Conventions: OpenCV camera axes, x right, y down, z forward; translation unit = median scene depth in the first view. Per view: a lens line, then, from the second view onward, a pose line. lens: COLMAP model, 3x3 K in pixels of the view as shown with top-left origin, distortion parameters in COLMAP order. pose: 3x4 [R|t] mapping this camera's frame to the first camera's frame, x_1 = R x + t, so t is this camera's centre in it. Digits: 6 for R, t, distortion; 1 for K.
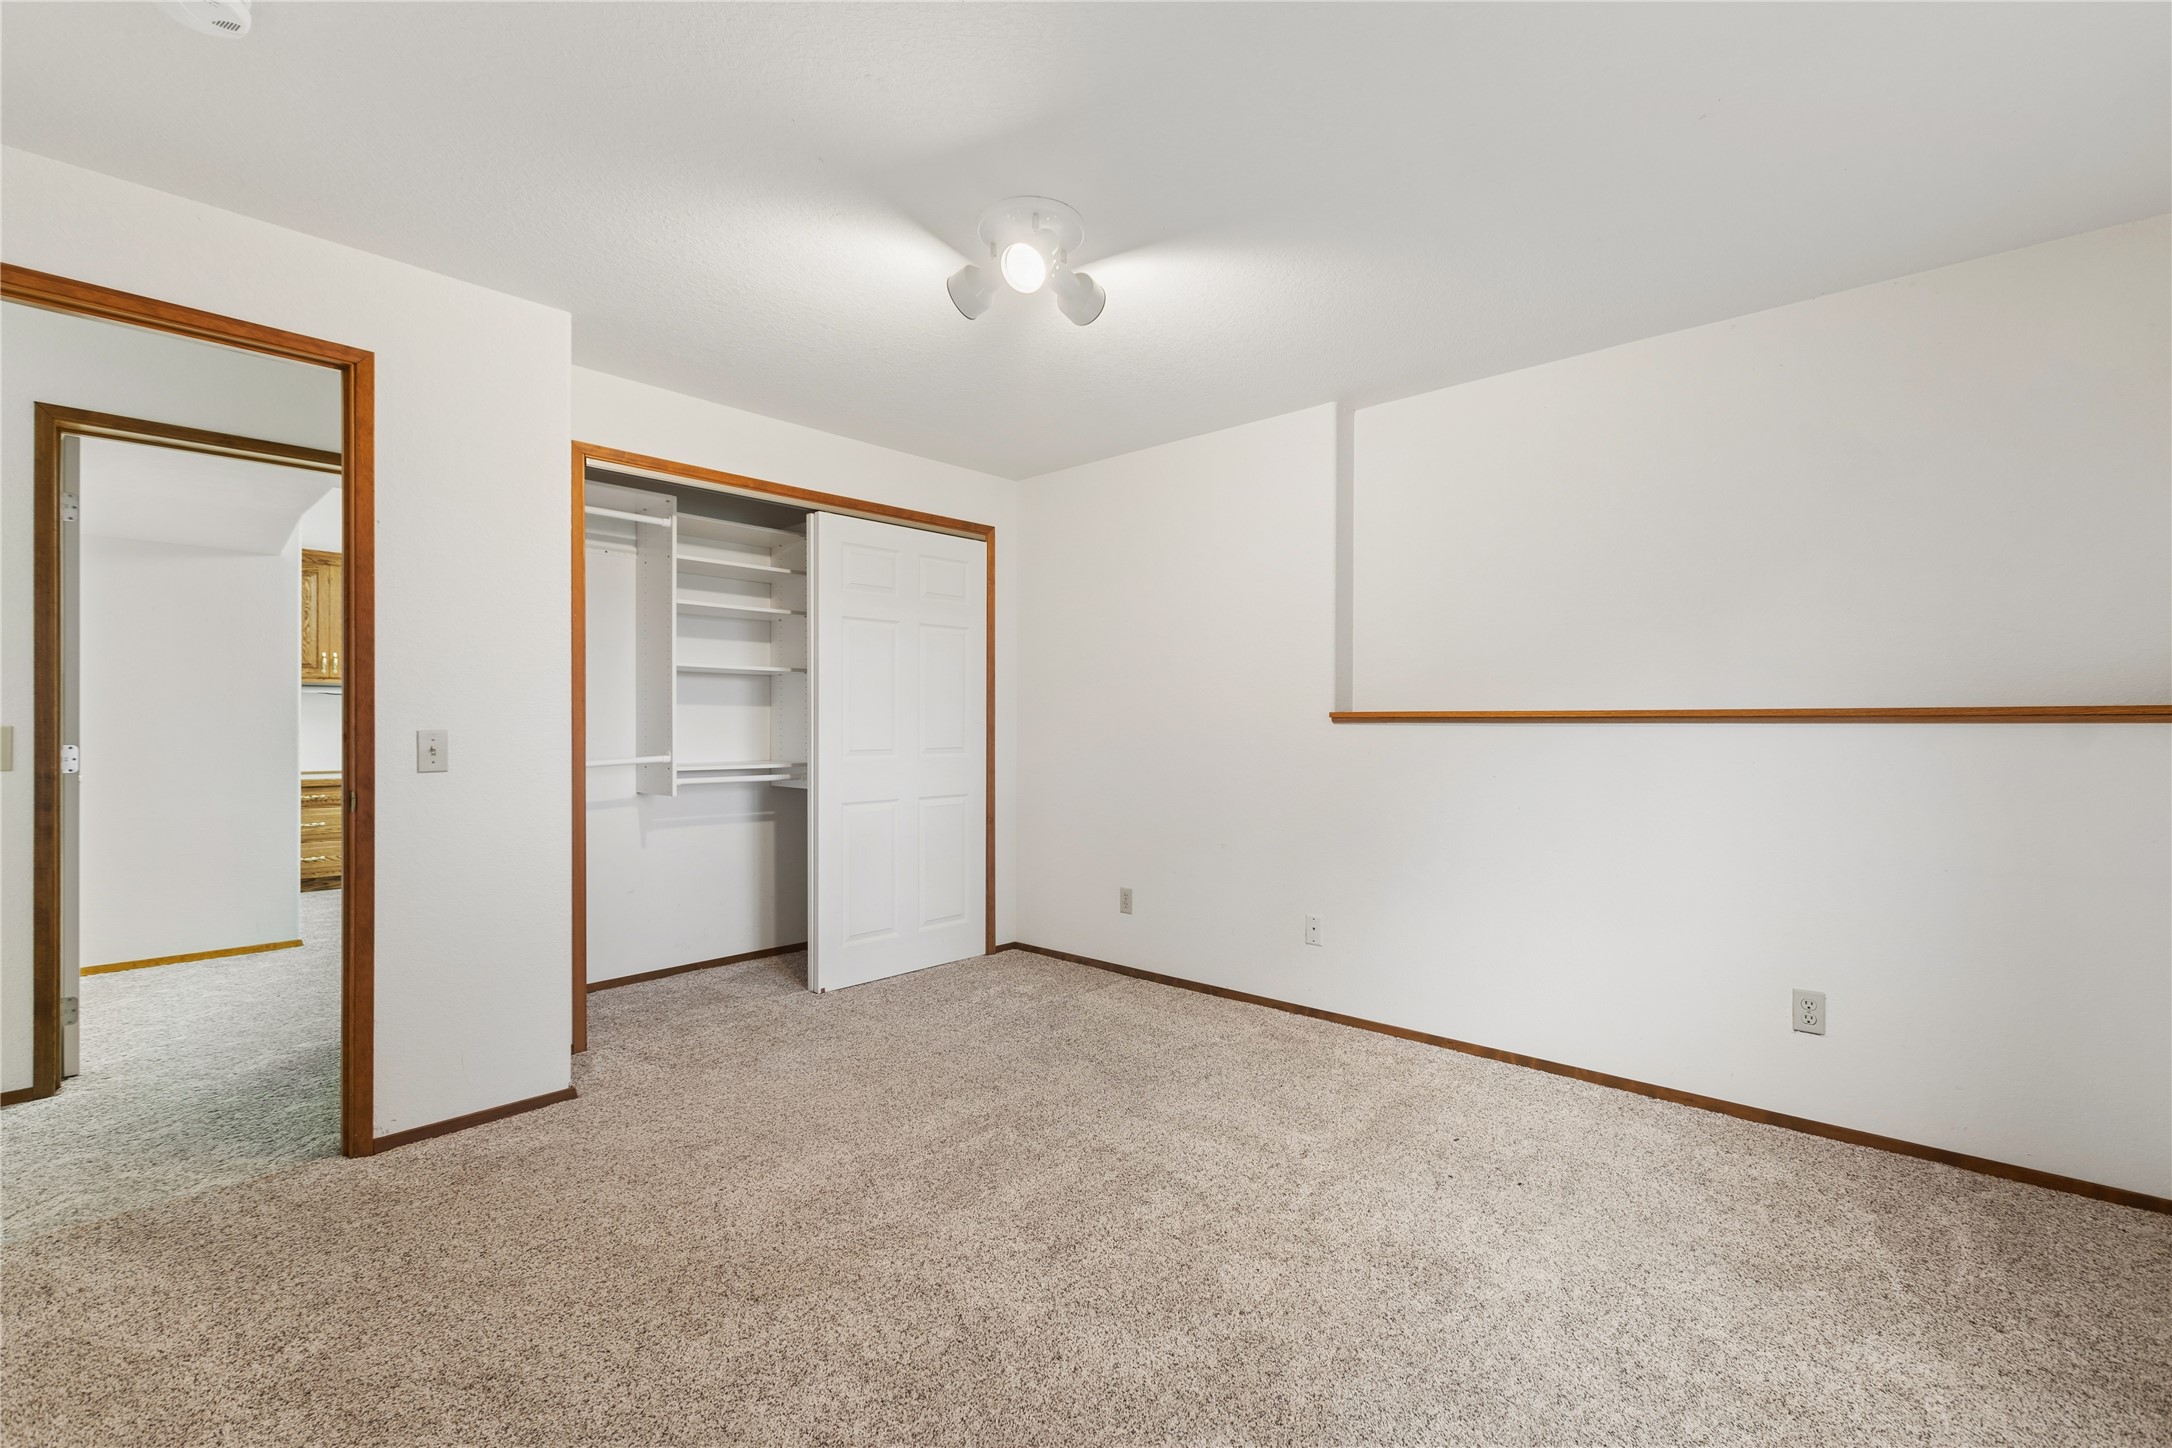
lens RADIAL K [[936.1, 0, 1069.1], [0, 936.1, 721.4], [0, 0, 1]] dist [0.002920, -0.003503]
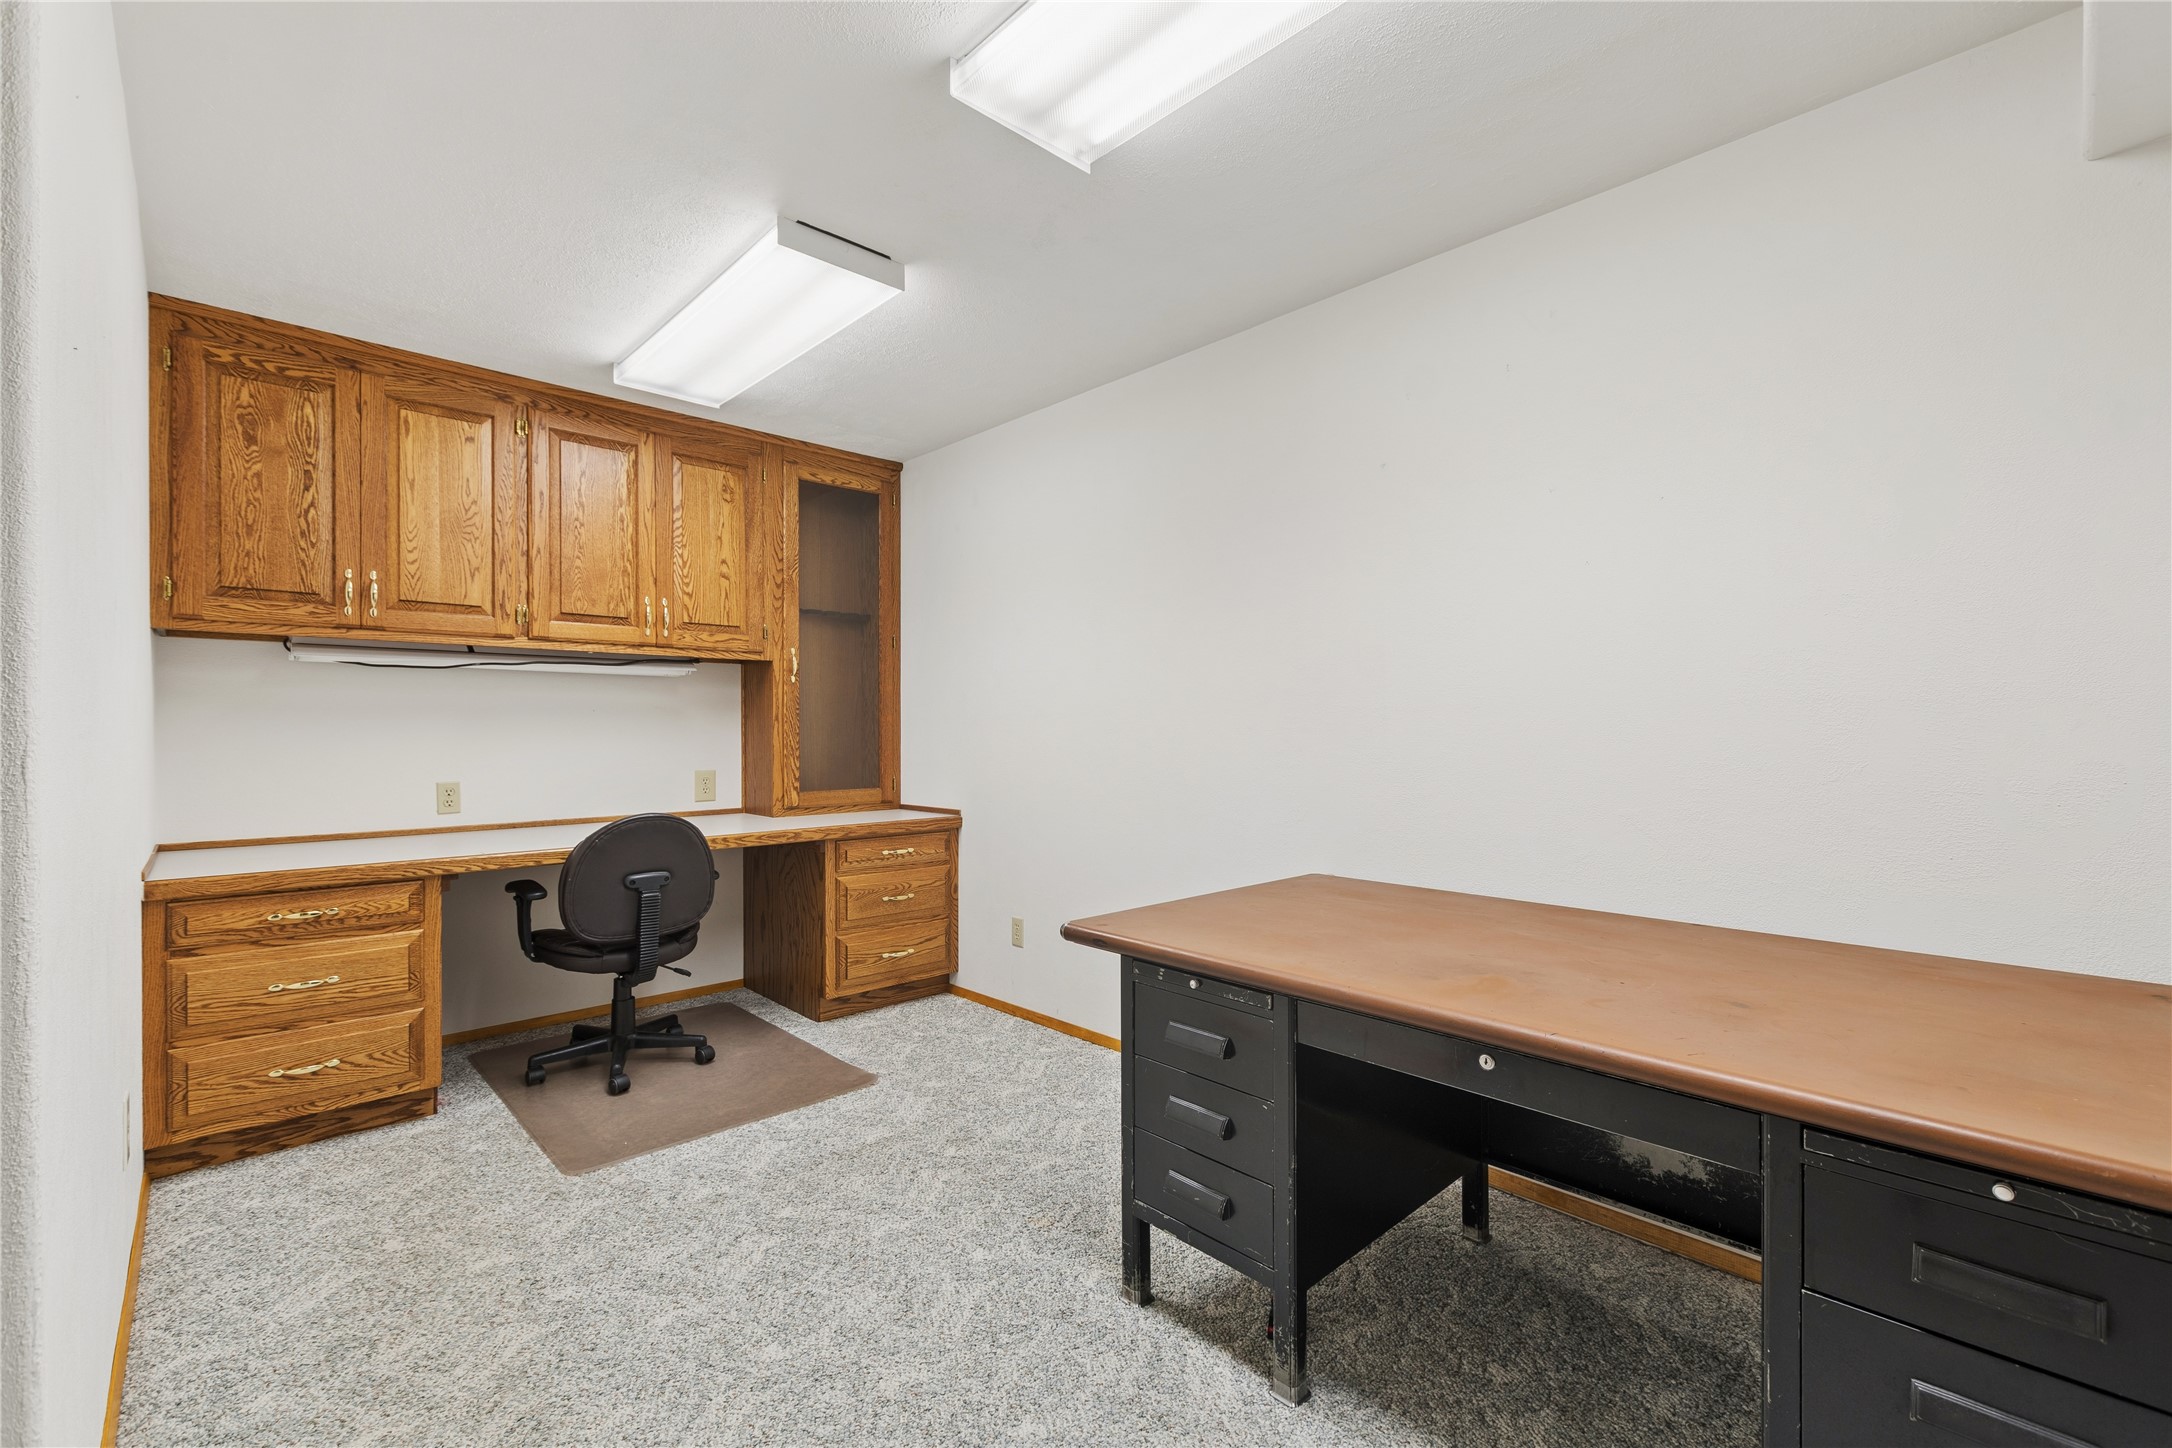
lens RADIAL K [[936.1, 0, 1087.1], [0, 936.1, 728.4], [0, 0, 1]] dist [0.002920, -0.003503]
pose [[0.998098, -0.001109, -0.061642, -0.424457], [0.001136, 0.999999, 0.000403, 0.001425], [0.061642, -0.000472, 0.998098, 0.585182]]
